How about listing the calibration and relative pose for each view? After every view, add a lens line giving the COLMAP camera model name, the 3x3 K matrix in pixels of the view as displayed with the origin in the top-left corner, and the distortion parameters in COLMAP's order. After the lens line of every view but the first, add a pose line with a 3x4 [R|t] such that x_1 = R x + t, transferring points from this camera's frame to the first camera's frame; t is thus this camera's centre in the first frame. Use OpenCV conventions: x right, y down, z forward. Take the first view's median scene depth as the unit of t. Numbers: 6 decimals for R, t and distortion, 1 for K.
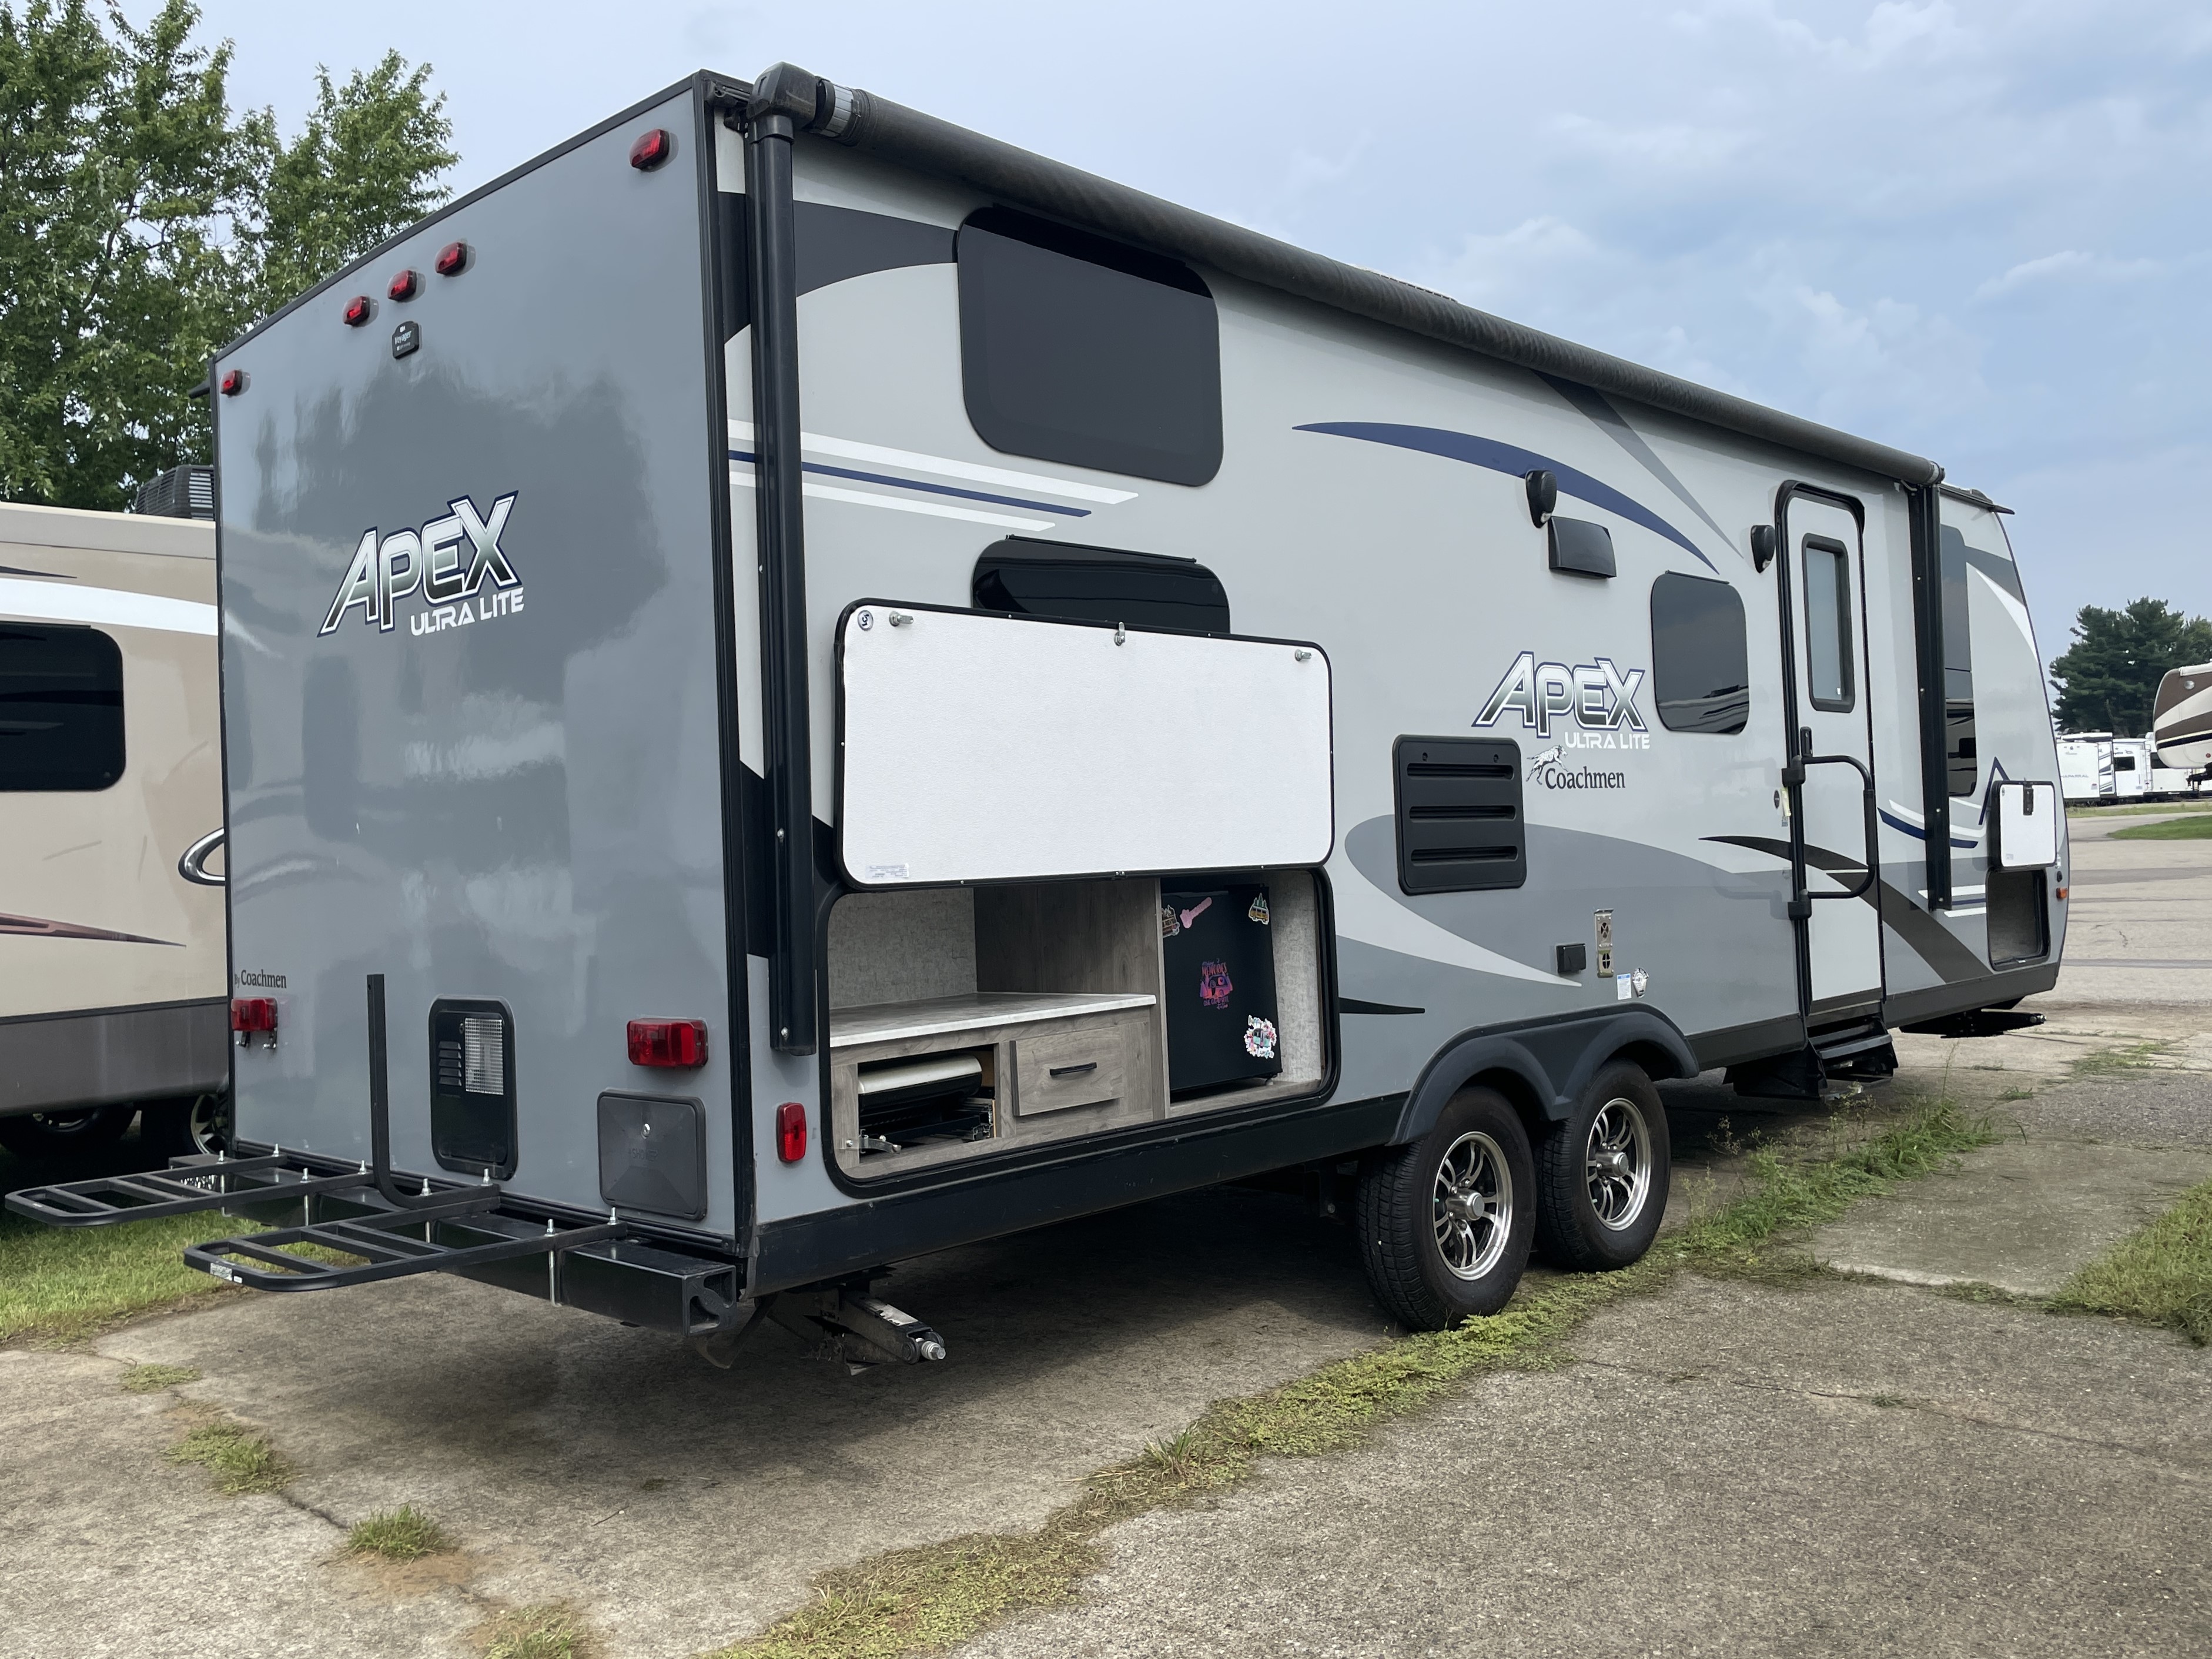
lens RADIAL K [[1781.5, 0, 1106.0], [0, 1781.5, 829.5], [0, 0, 1]] dist [0.070627, -0.091081]
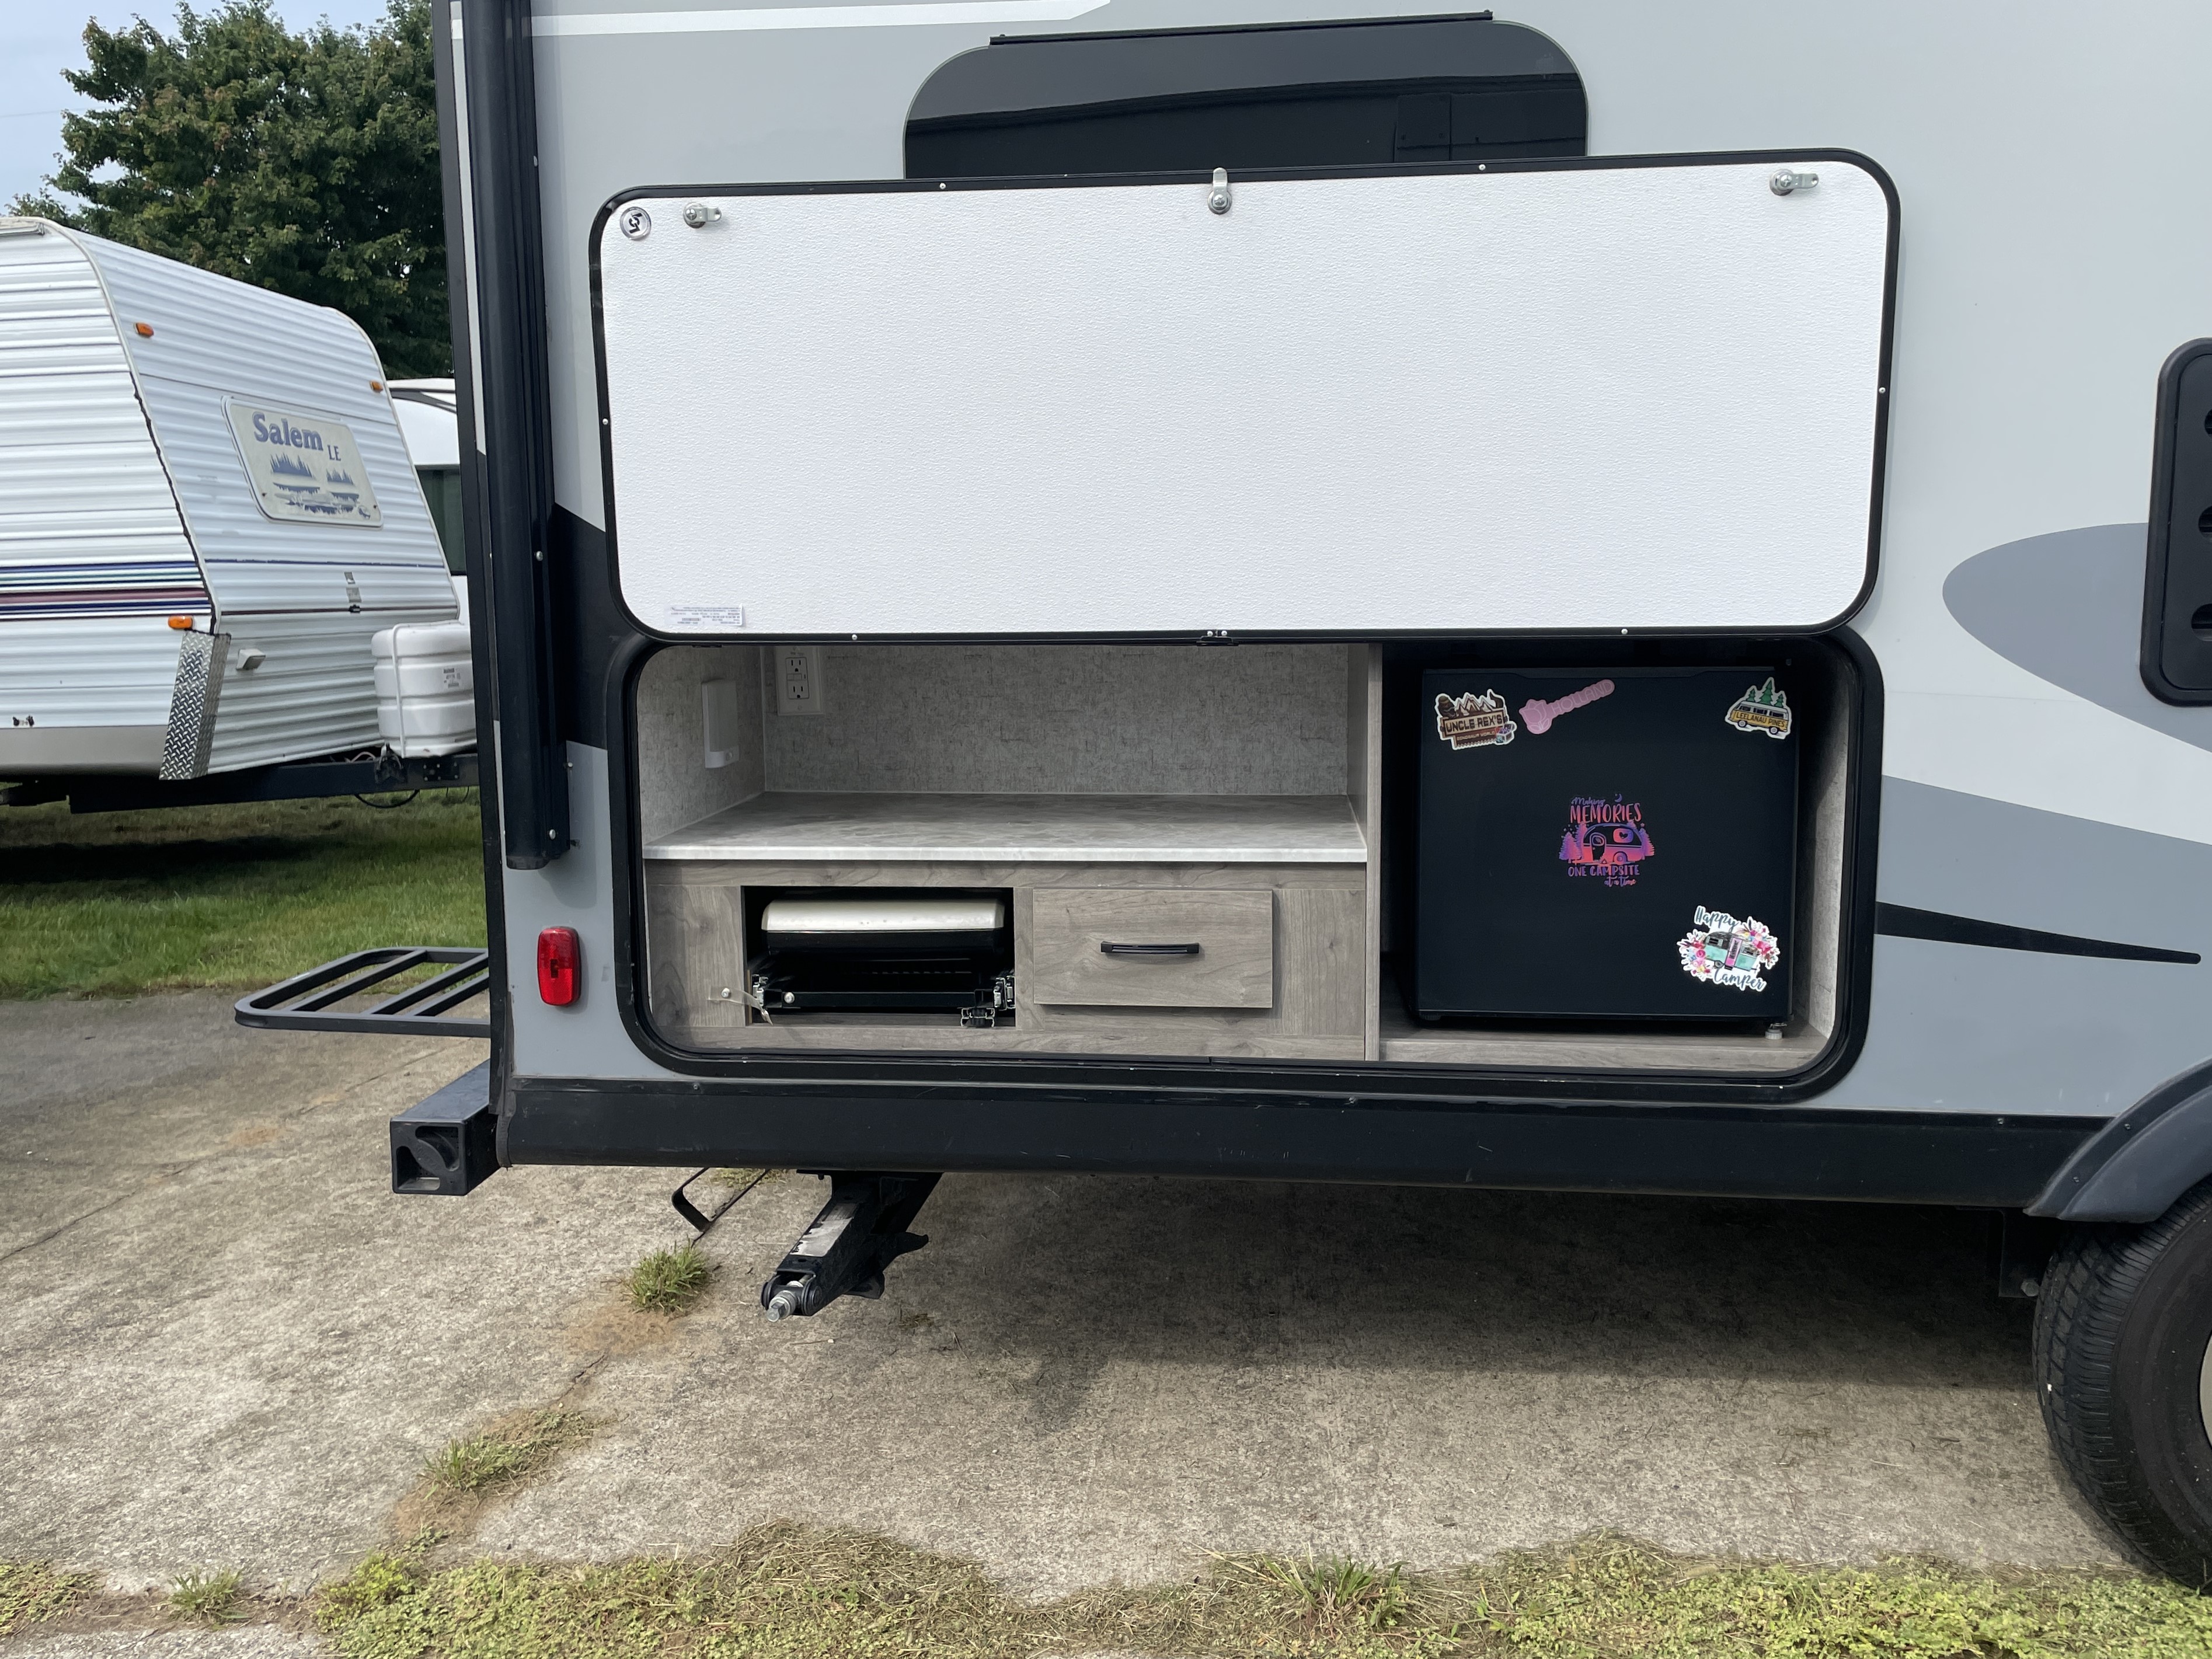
lens RADIAL K [[1777.0, 0, 1106.0], [0, 1777.0, 829.5], [0, 0, 1]] dist [0.090937, -0.124952]
pose [[0.618218, 0.149231, -0.771710, 0.427088], [-0.002788, 0.982221, 0.187706, -0.020541], [0.786002, -0.113892, 0.607643, 0.601681]]
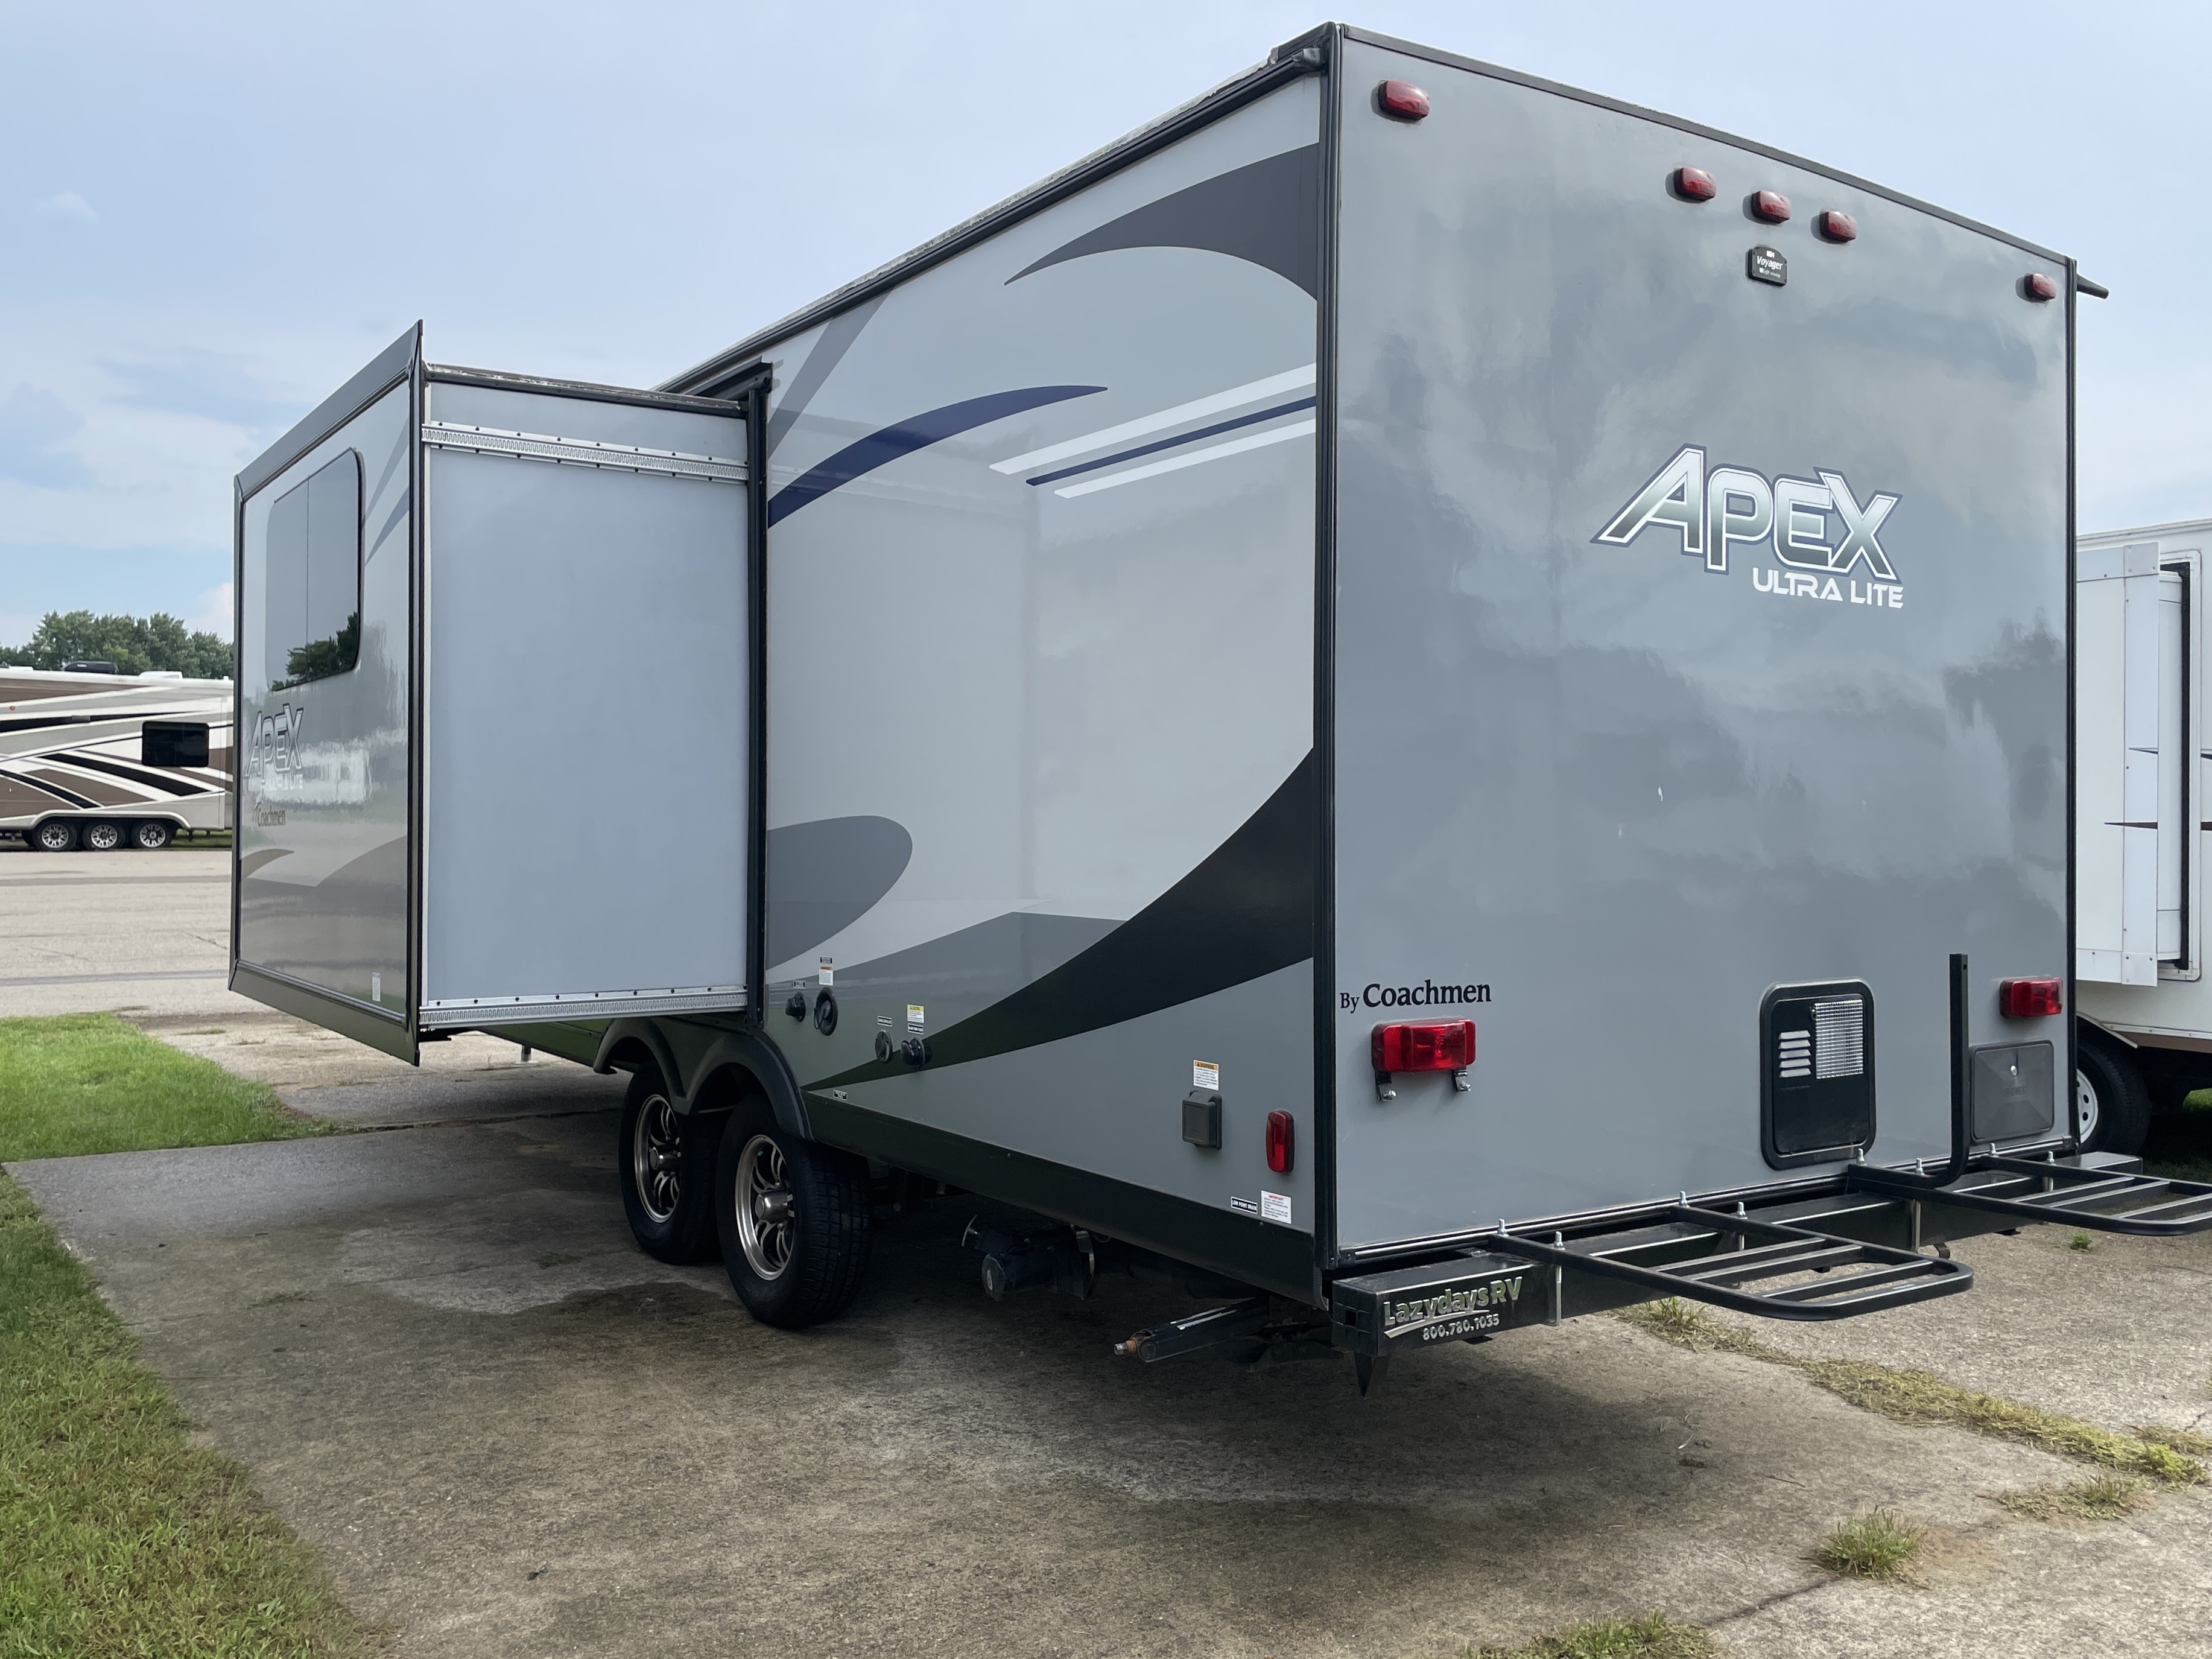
lens RADIAL K [[1802.1, 0, 1106.0], [0, 1802.1, 829.5], [0, 0, 1]] dist [0.081762, -0.109958]
pose [[0.216350, 0.041385, 0.975438, -1.368449], [-0.030448, 0.998901, -0.035627, 0.056651], [-0.975841, -0.021992, 0.217372, 1.135102]]
